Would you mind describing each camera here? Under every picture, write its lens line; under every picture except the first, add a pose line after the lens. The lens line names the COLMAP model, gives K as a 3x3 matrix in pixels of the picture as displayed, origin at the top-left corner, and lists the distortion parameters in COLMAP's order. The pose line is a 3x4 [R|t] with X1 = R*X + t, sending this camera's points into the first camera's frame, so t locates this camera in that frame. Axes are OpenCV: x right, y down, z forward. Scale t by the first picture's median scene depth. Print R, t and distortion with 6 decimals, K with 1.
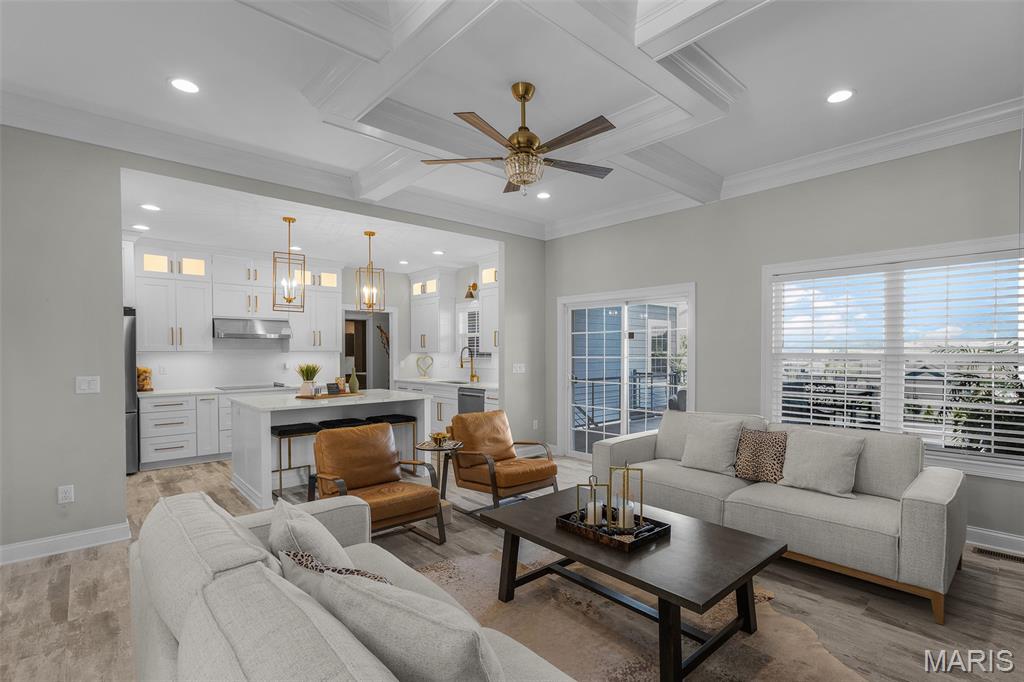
lens RADIAL K [[473.2, 0, 525.5], [0, 473.2, 356.6], [0, 0, 1]] dist [0.003500, 0.001548]
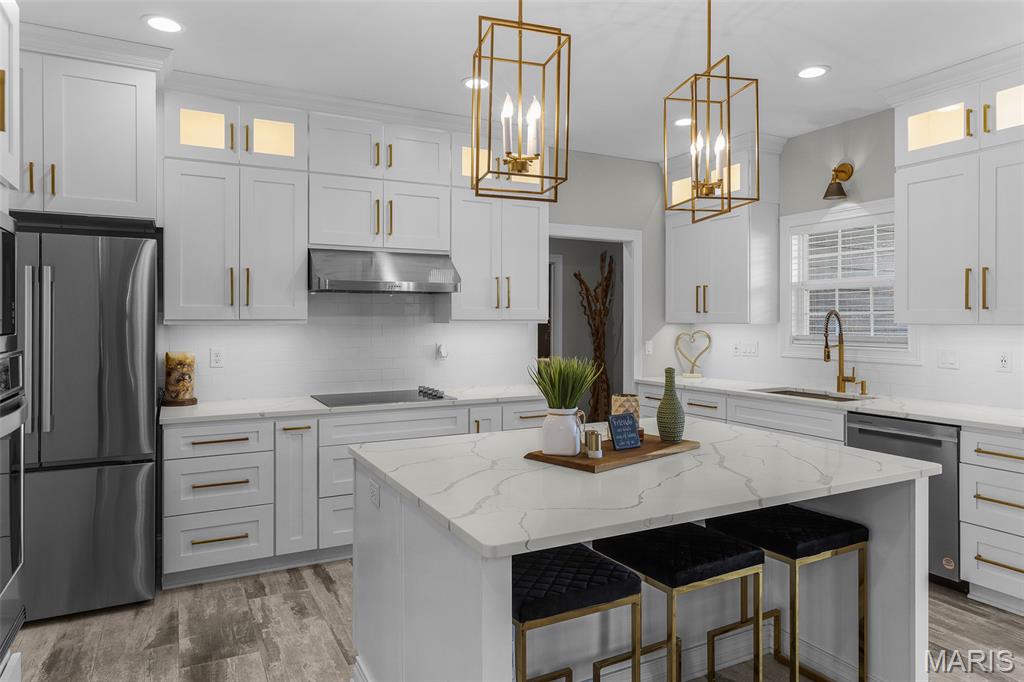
lens RADIAL K [[643.0, 0, 518.1], [0, 643.0, 320.0], [0, 0, 1]] dist [-0.006918, 0.006102]
pose [[0.966725, 0.002587, -0.255805, -0.307054], [-0.006004, 0.999903, -0.012579, -0.004357], [0.255748, 0.013696, 0.966647, 0.455632]]
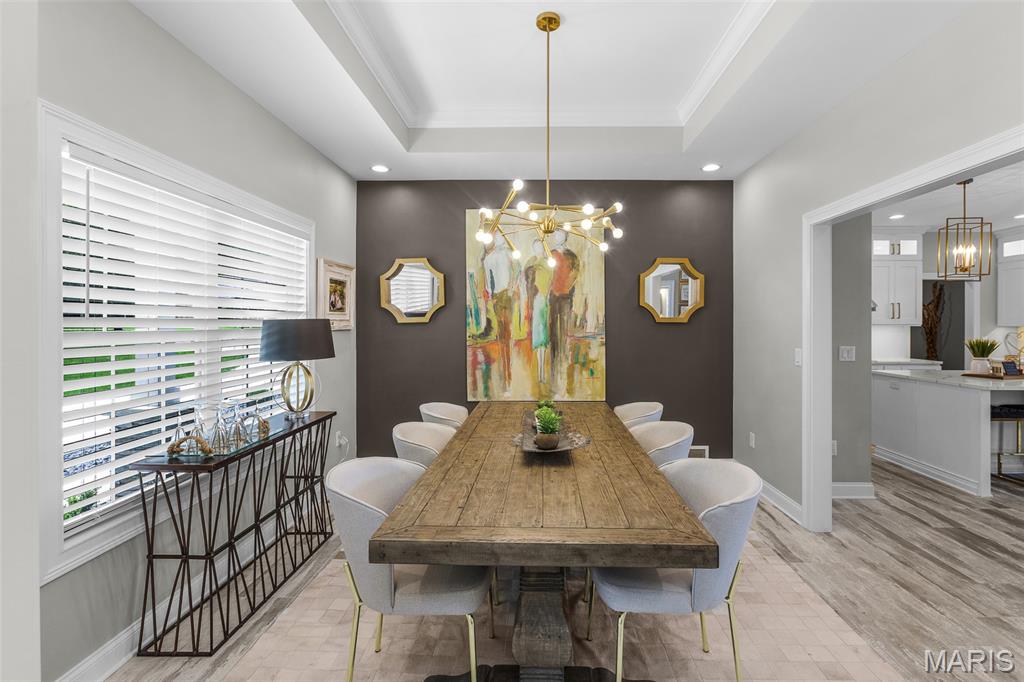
lens RADIAL K [[462.3, 0, 550.1], [0, 462.3, 319.3], [0, 0, 1]] dist [-0.011233, 0.005793]
pose [[0.745082, -0.001118, -0.666972, -0.399062], [-0.014028, 0.999751, -0.017347, 0.004316], [0.666826, 0.022281, 0.744880, -0.158903]]
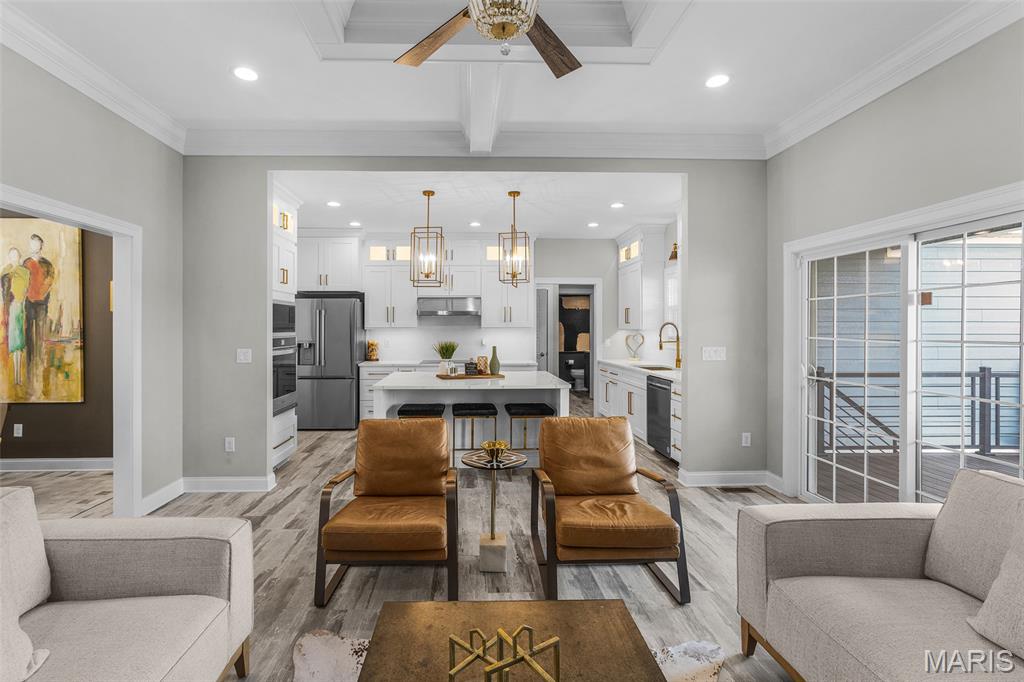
lens RADIAL K [[462.3, 0, 484.9], [0, 462.3, 325.4], [0, 0, 1]] dist [-0.011233, 0.005793]
pose [[0.762500, -0.000738, -0.646988, 0.164759], [-0.009496, 0.999879, -0.012332, -0.004623], [0.646919, 0.015547, 0.762400, 0.281691]]
